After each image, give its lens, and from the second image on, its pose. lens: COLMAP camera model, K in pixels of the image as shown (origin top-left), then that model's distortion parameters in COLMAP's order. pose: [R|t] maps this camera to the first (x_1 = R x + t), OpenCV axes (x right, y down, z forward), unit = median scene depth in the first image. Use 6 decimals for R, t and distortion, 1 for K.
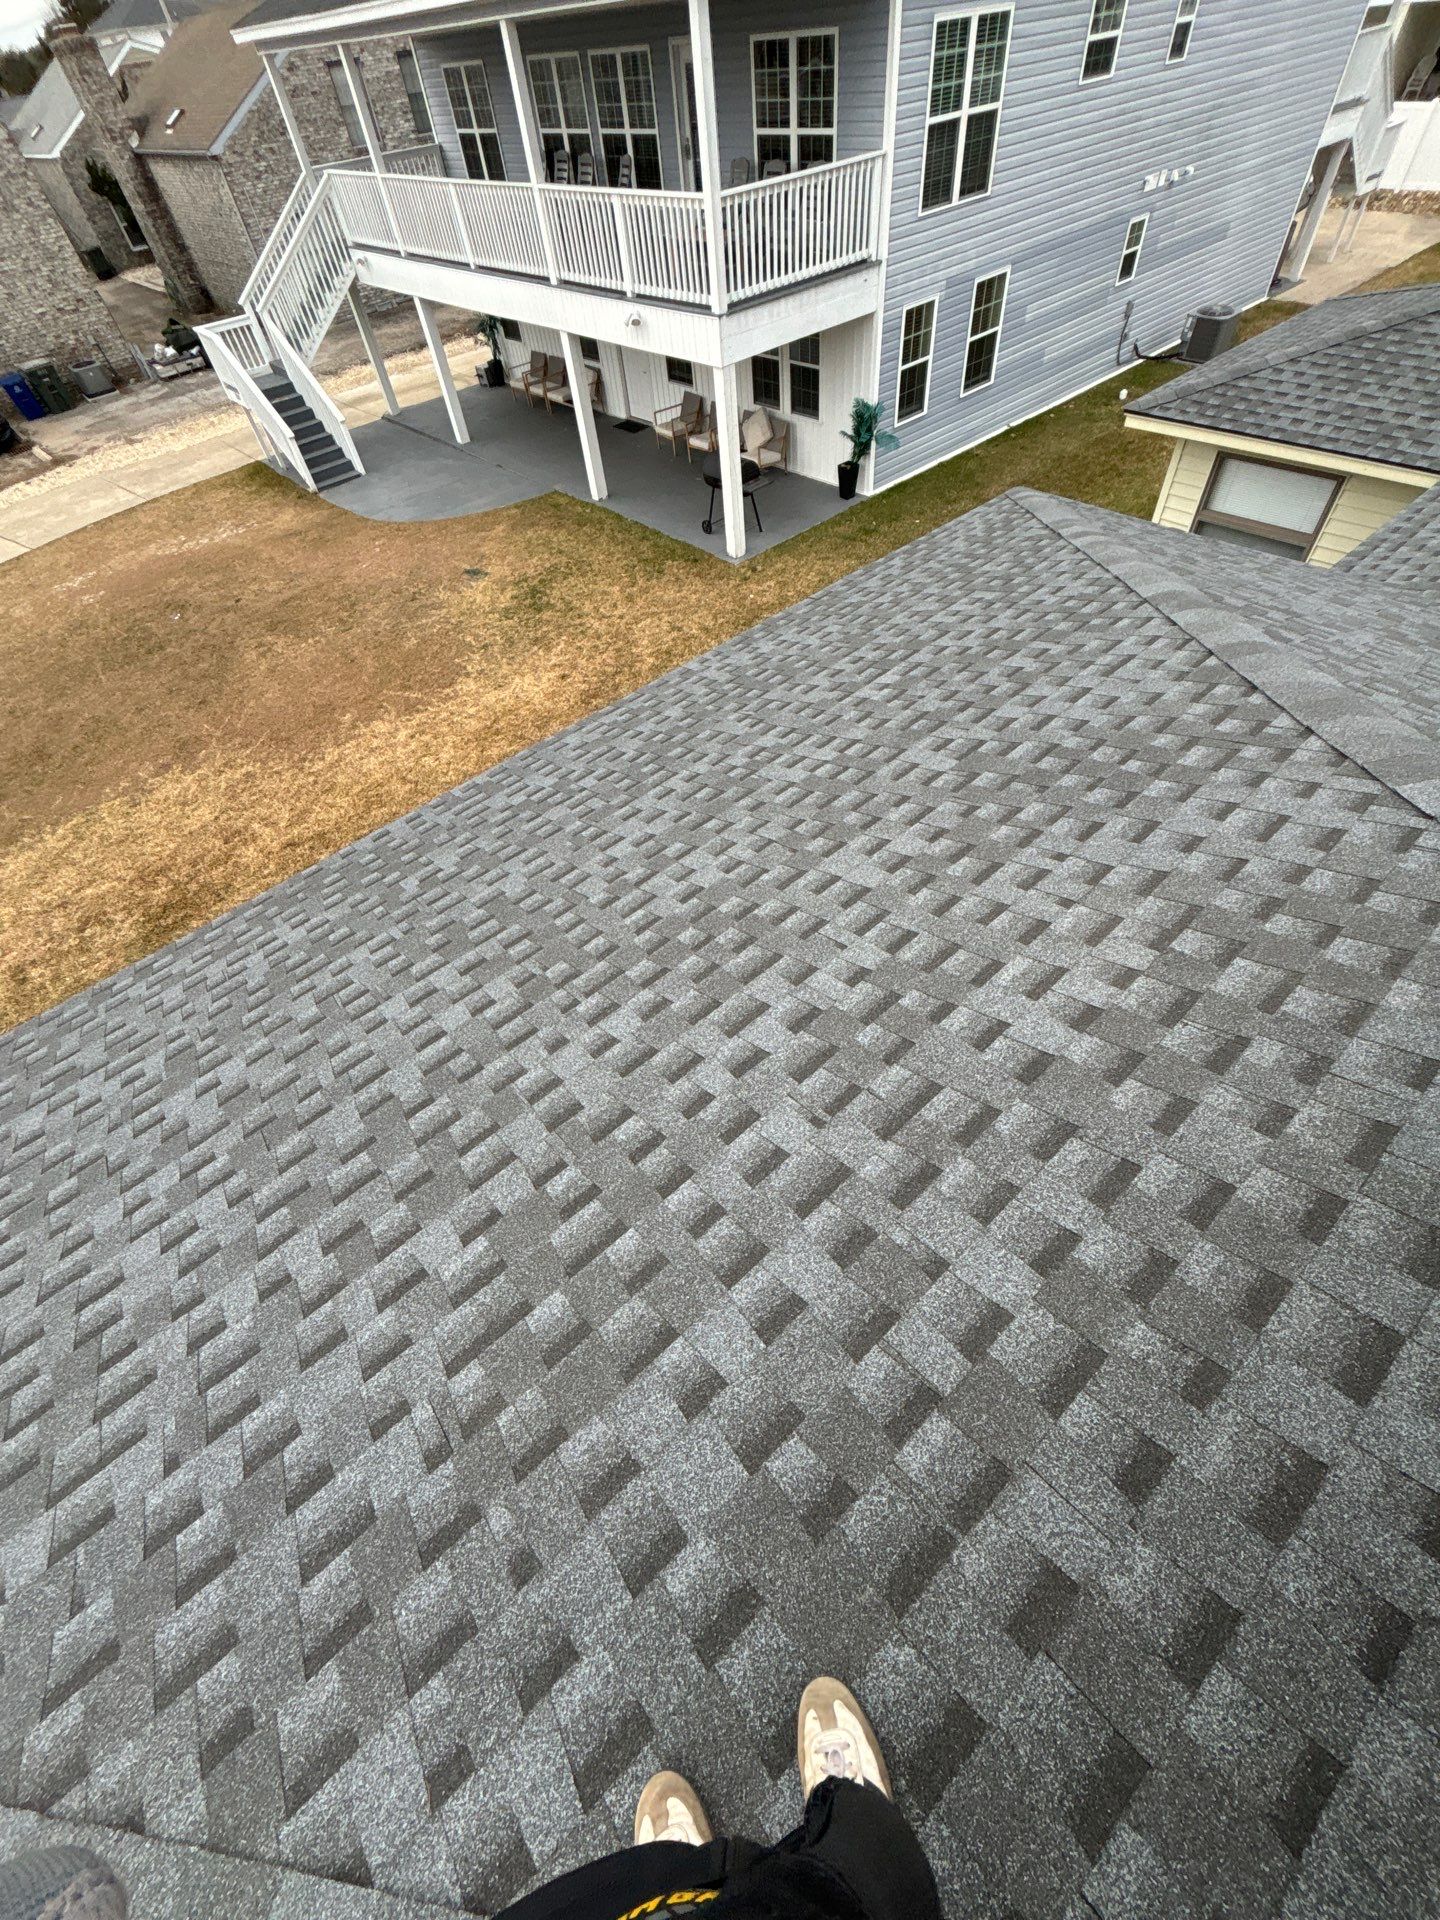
lens RADIAL K [[767.3, 0, 720.0], [0, 767.3, 960.0], [0, 0, 1]] dist [0.009576, -0.003198]
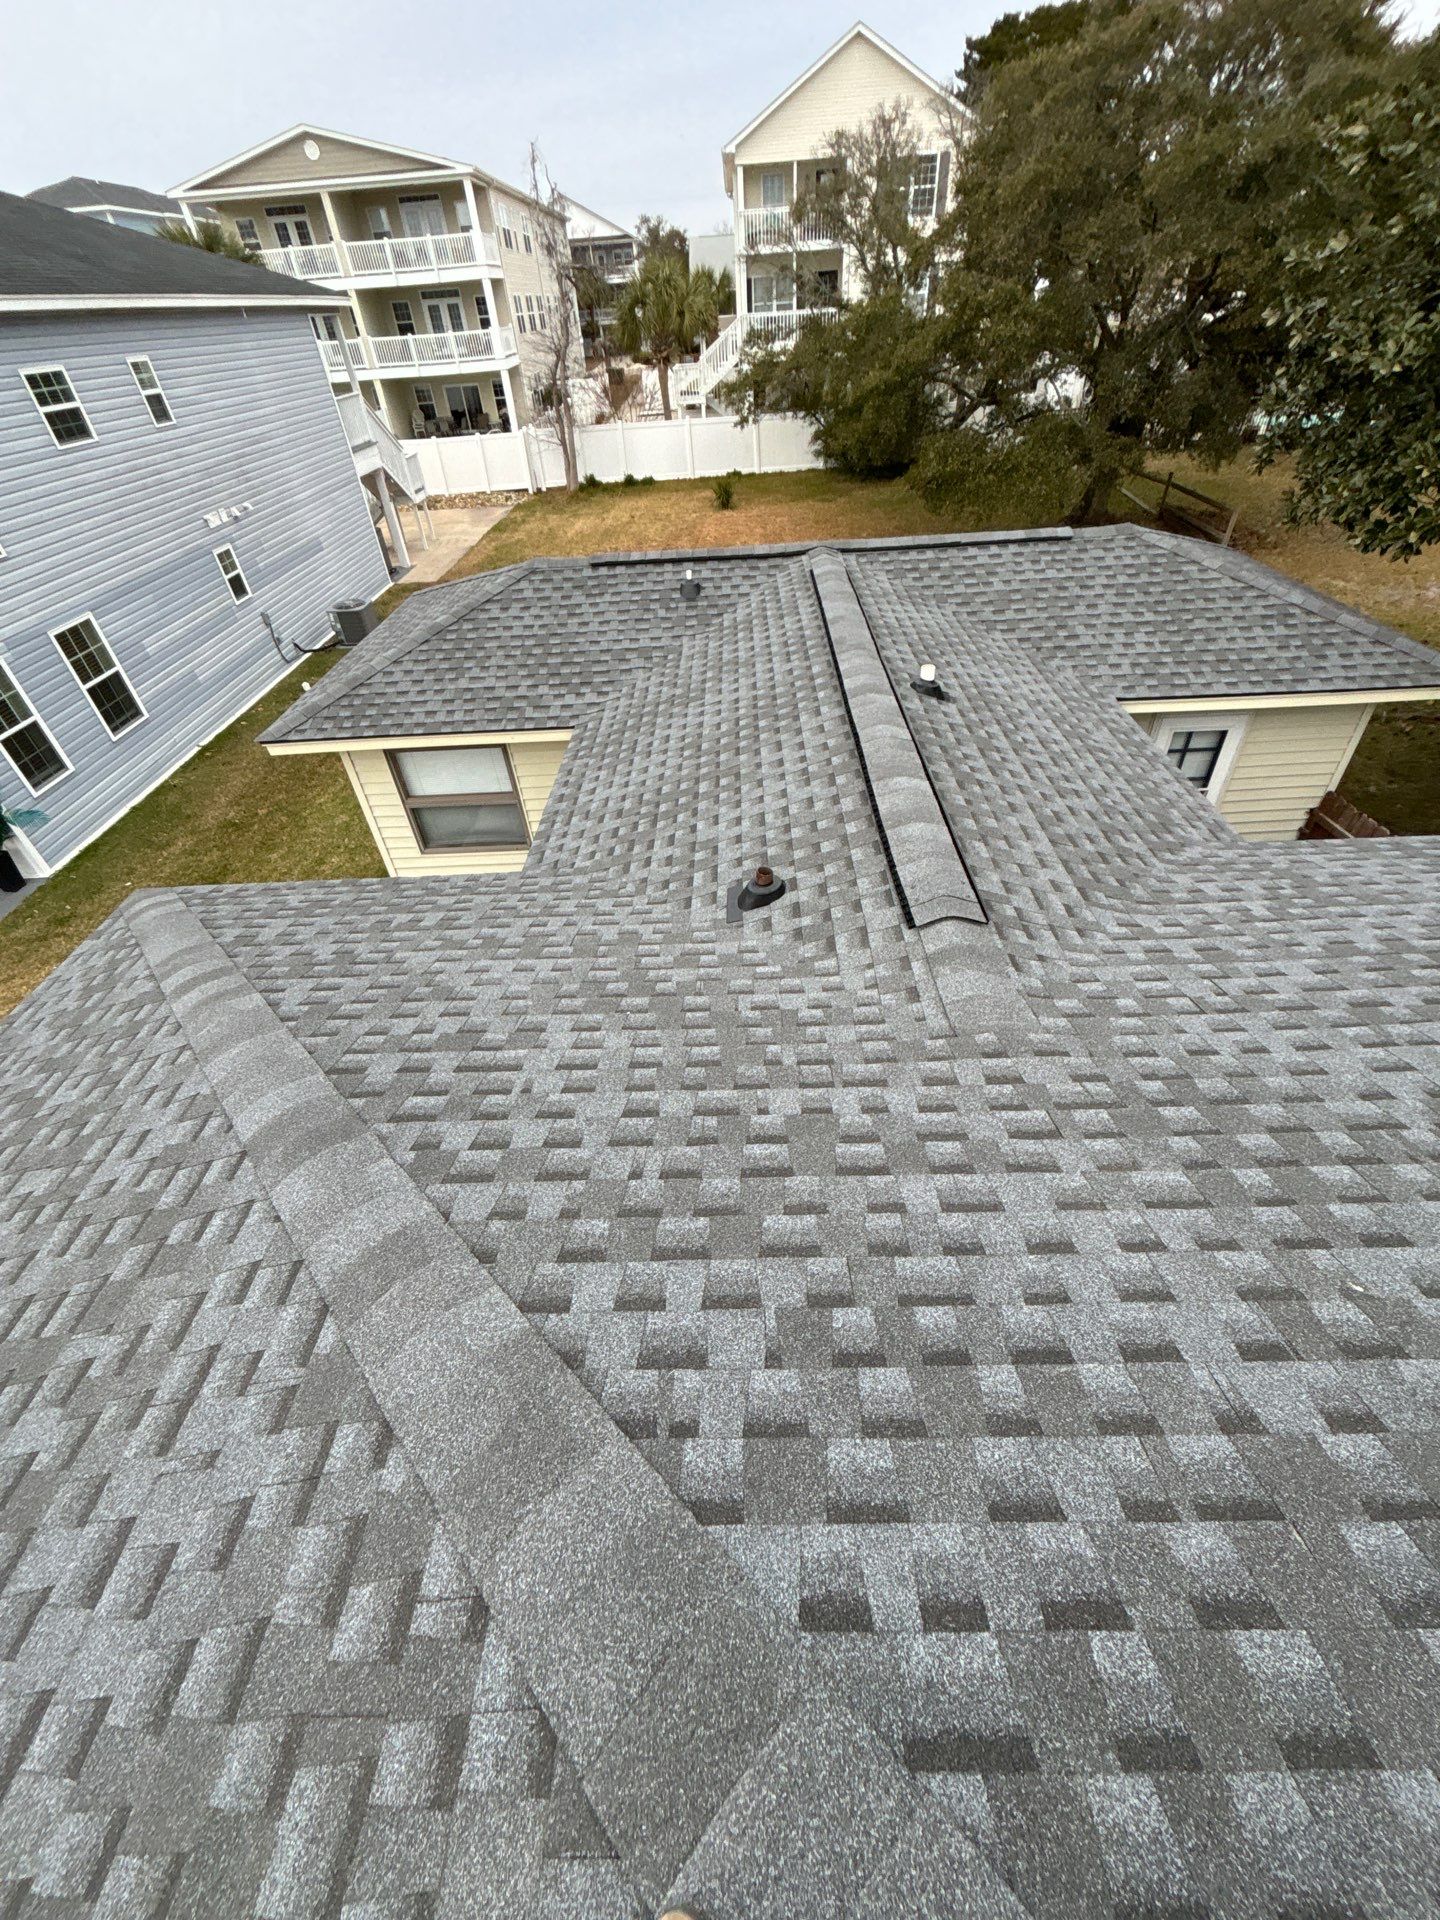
lens RADIAL K [[777.8, 0, 720.0], [0, 777.8, 960.0], [0, 0, 1]] dist [-0.001886, 0.000342]
pose [[0.673550, -0.448731, 0.587342, 0.241116], [0.580275, 0.813224, -0.044140, -0.162274], [-0.457834, 0.370551, 0.808134, 0.128401]]
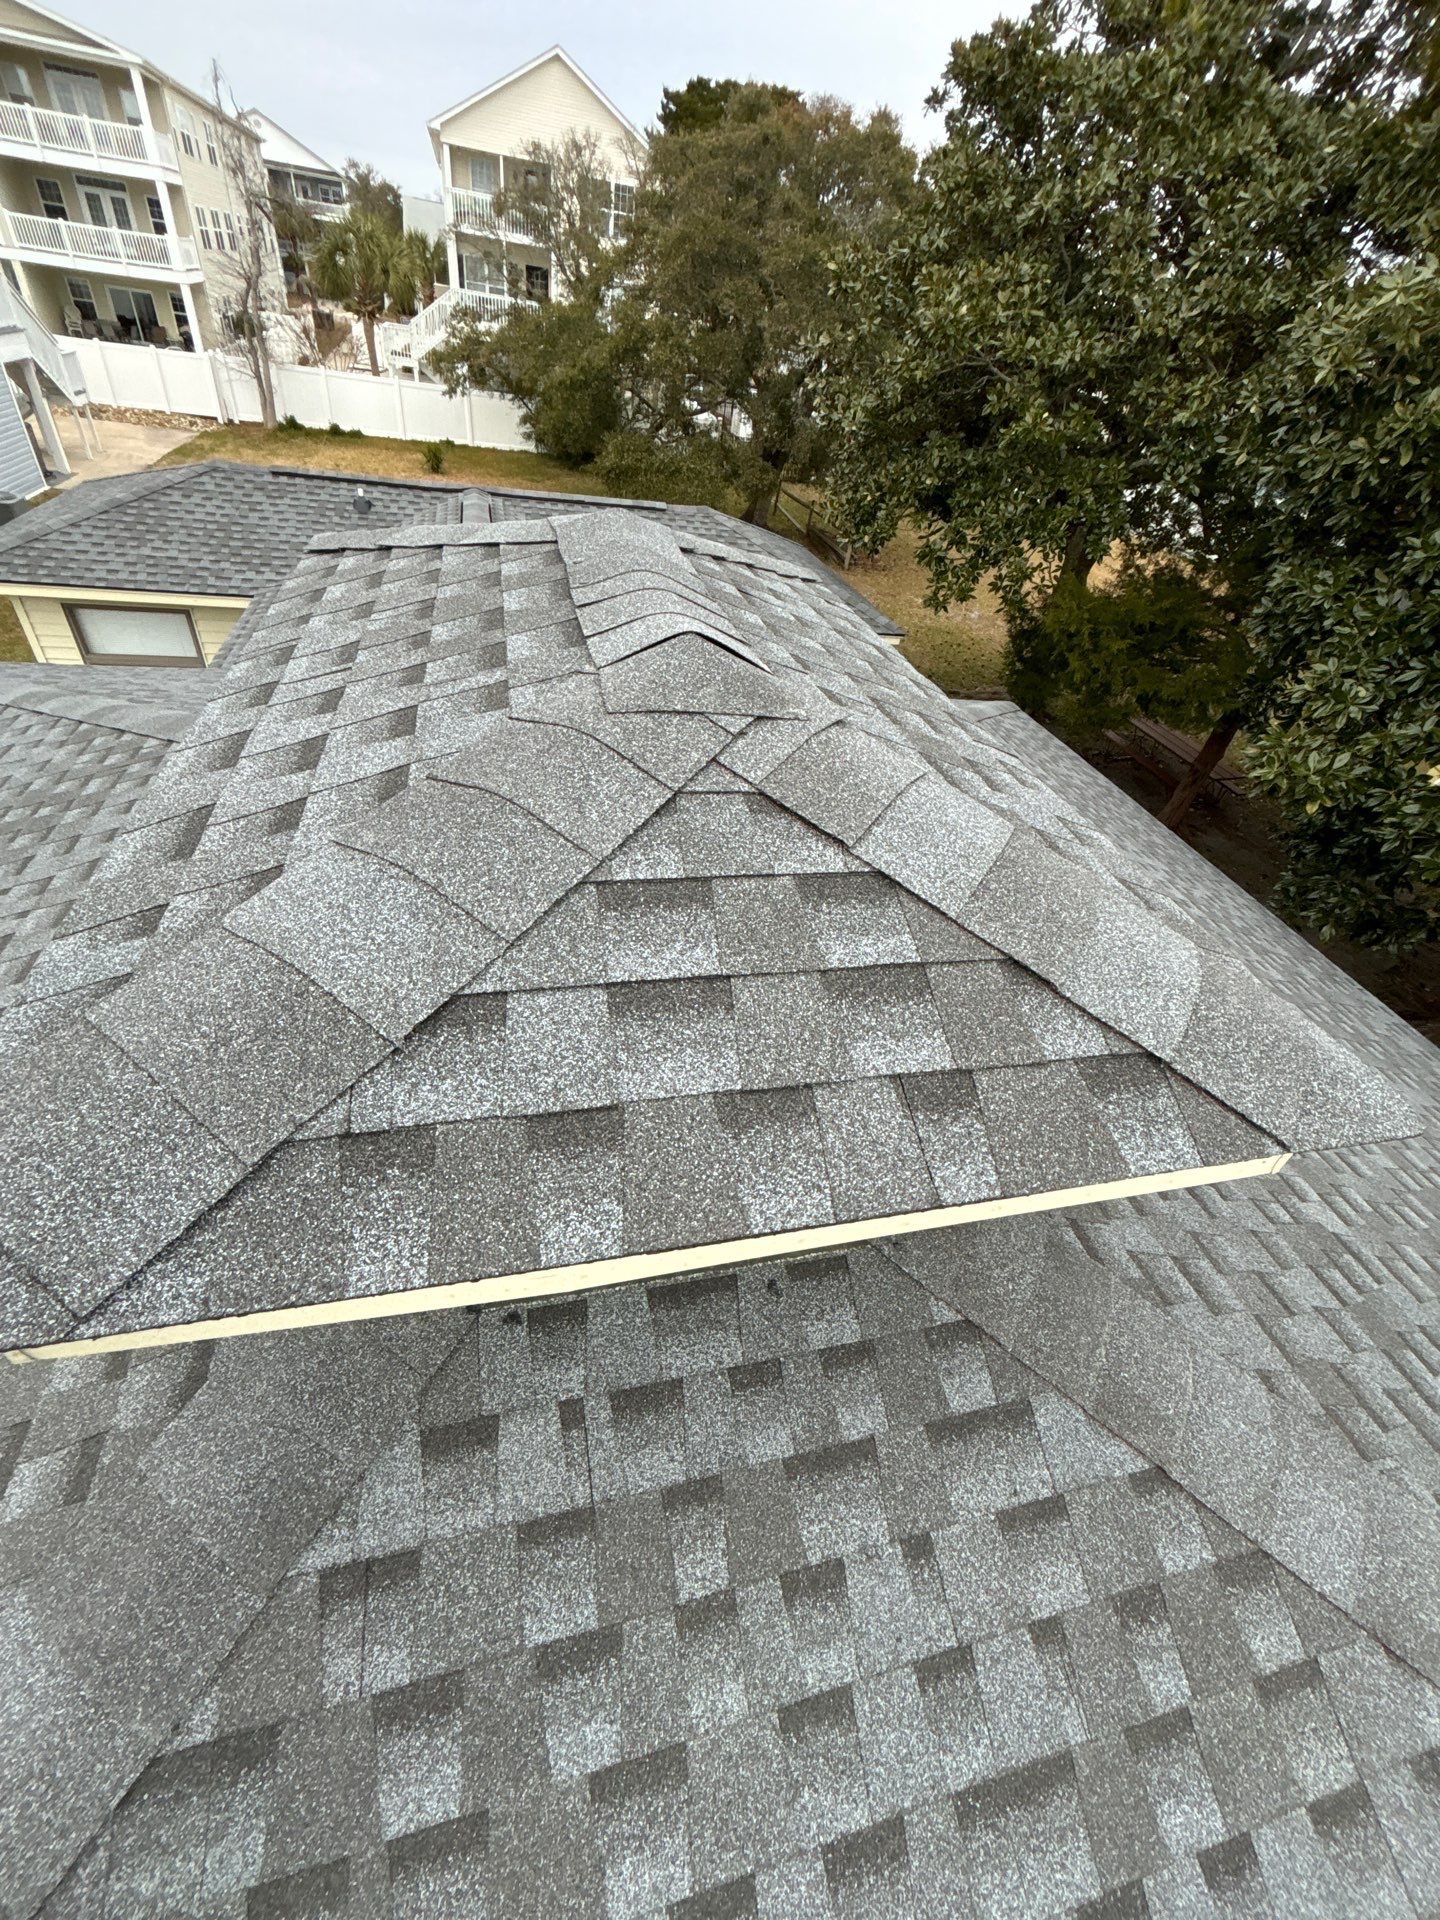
lens RADIAL K [[785.4, 0, 720.0], [0, 785.4, 960.0], [0, 0, 1]] dist [0.013234, -0.005225]
pose [[0.451610, -0.454040, 0.768047, 0.001327], [0.582062, 0.802348, 0.132067, 0.109590], [-0.676205, 0.387408, 0.626628, -0.094635]]
